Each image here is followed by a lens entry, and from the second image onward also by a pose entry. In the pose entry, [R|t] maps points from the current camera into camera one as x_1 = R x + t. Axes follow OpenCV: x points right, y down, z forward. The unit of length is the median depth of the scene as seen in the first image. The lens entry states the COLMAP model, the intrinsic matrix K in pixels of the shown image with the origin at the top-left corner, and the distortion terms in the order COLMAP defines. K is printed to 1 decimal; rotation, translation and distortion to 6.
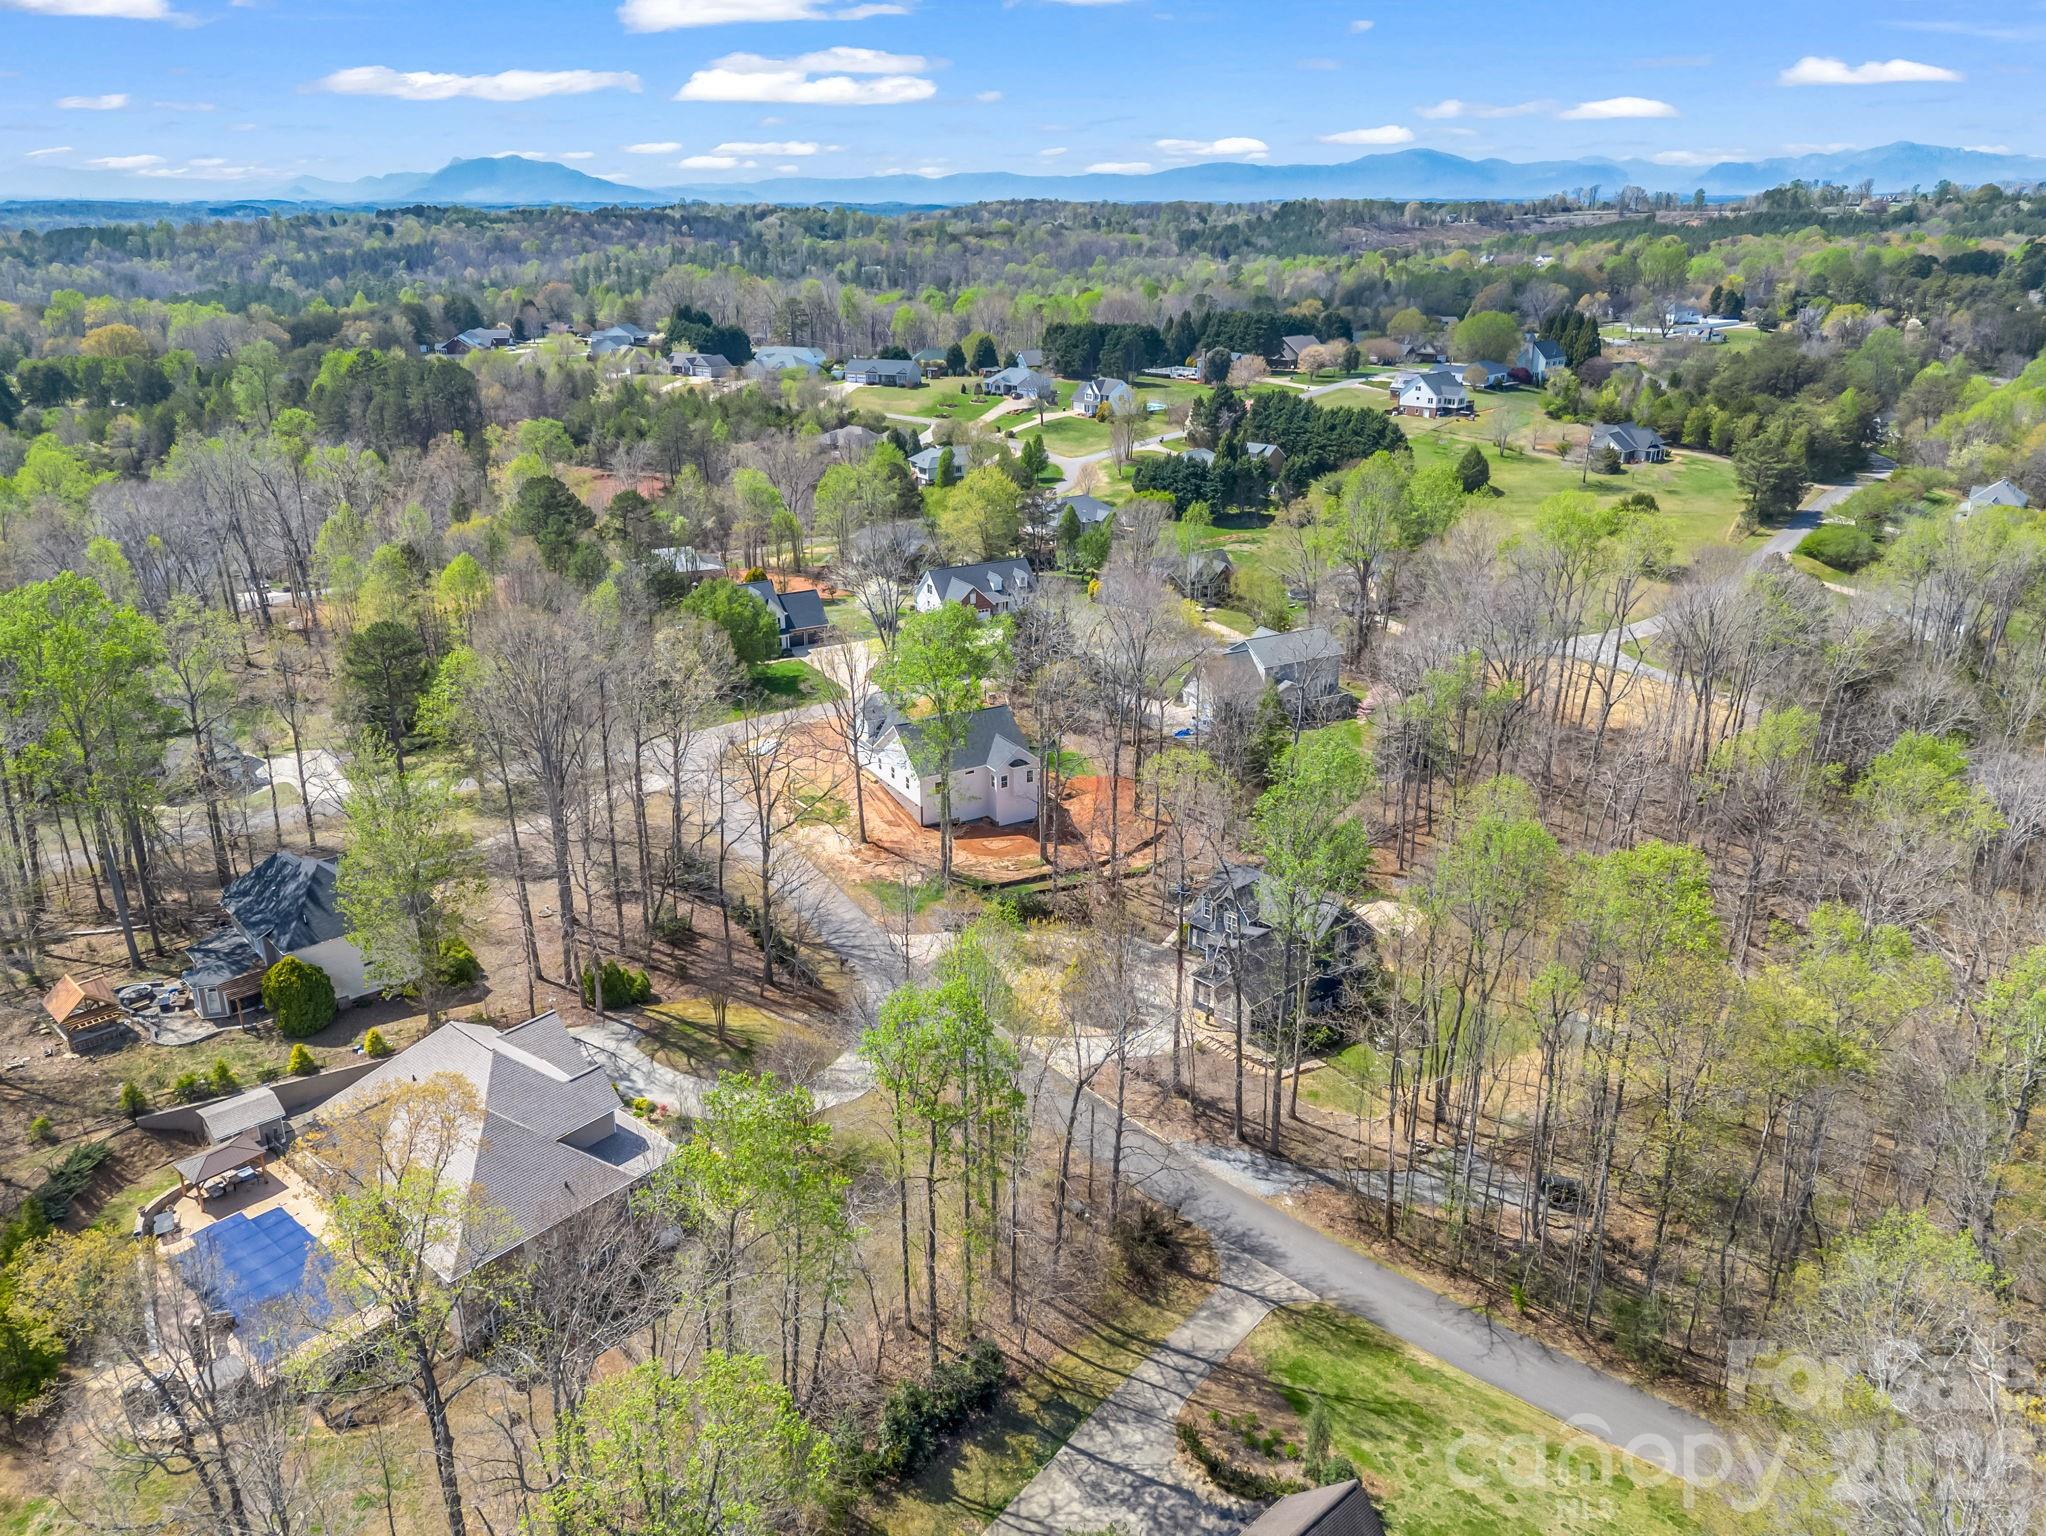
lens RADIAL K [[1470.9, 0, 977.8], [0, 1470.9, 763.8], [0, 0, 1]] dist [-0.002938, 0.001396]
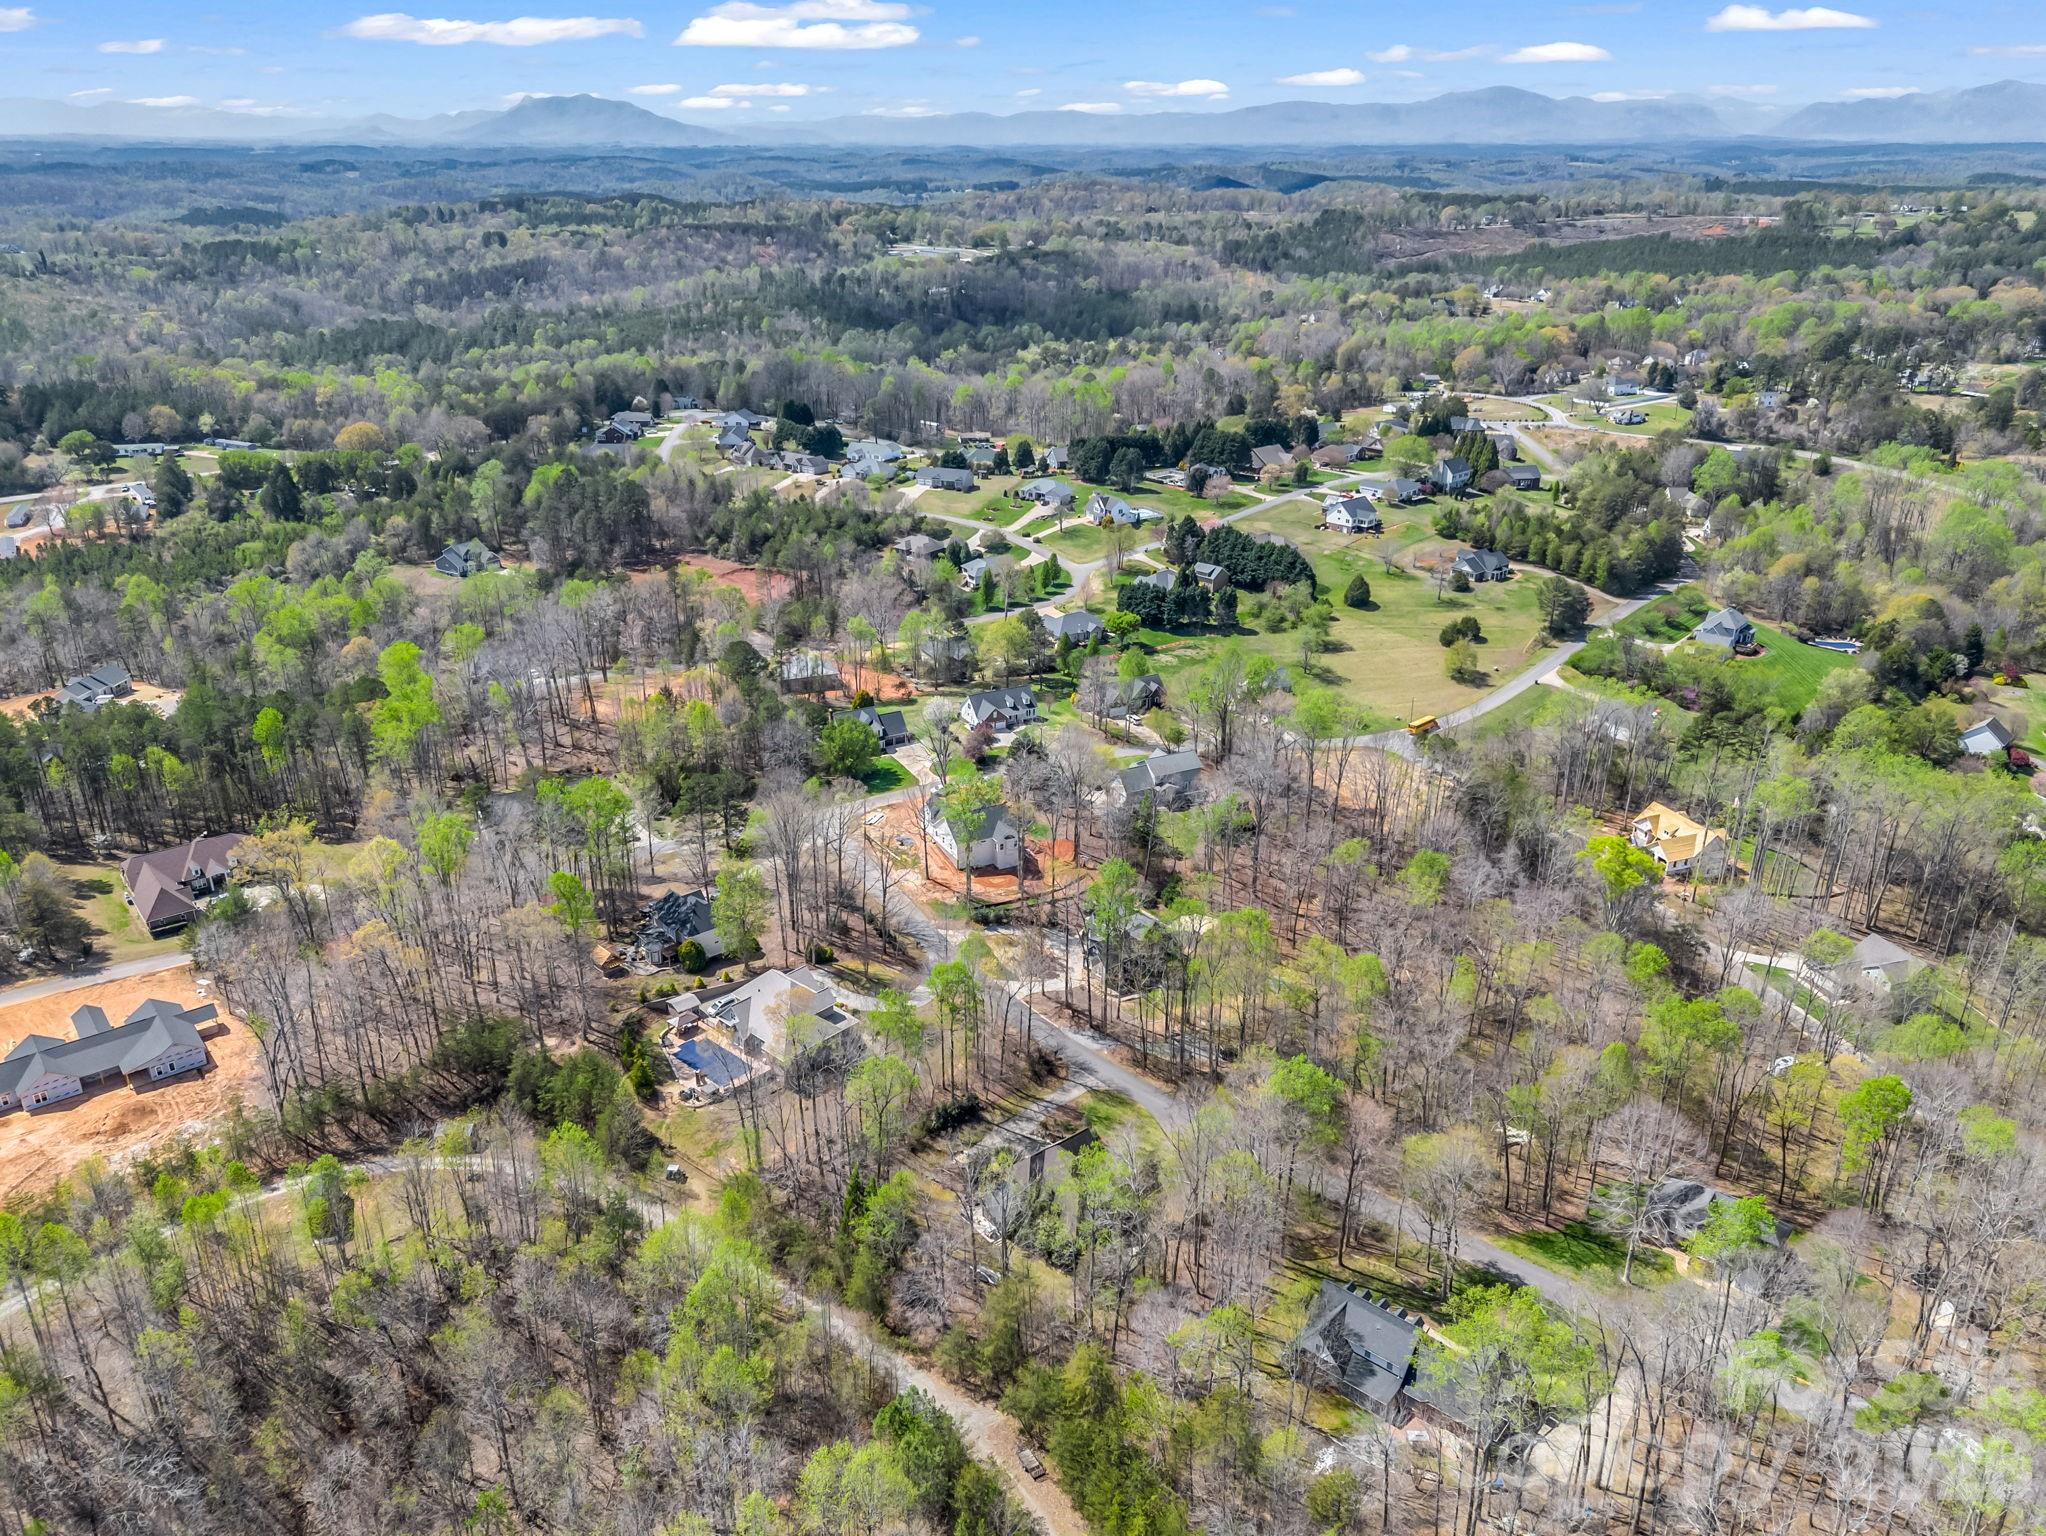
lens RADIAL K [[1571.9, 0, 1023.0], [0, 1571.9, 768.0], [0, 0, 1]] dist [0.009075, -0.001446]
pose [[0.999664, 0.023936, -0.009924, 0.062052], [-0.023382, 0.998341, 0.052608, -0.194338], [0.011167, -0.052358, 0.998566, -1.013050]]
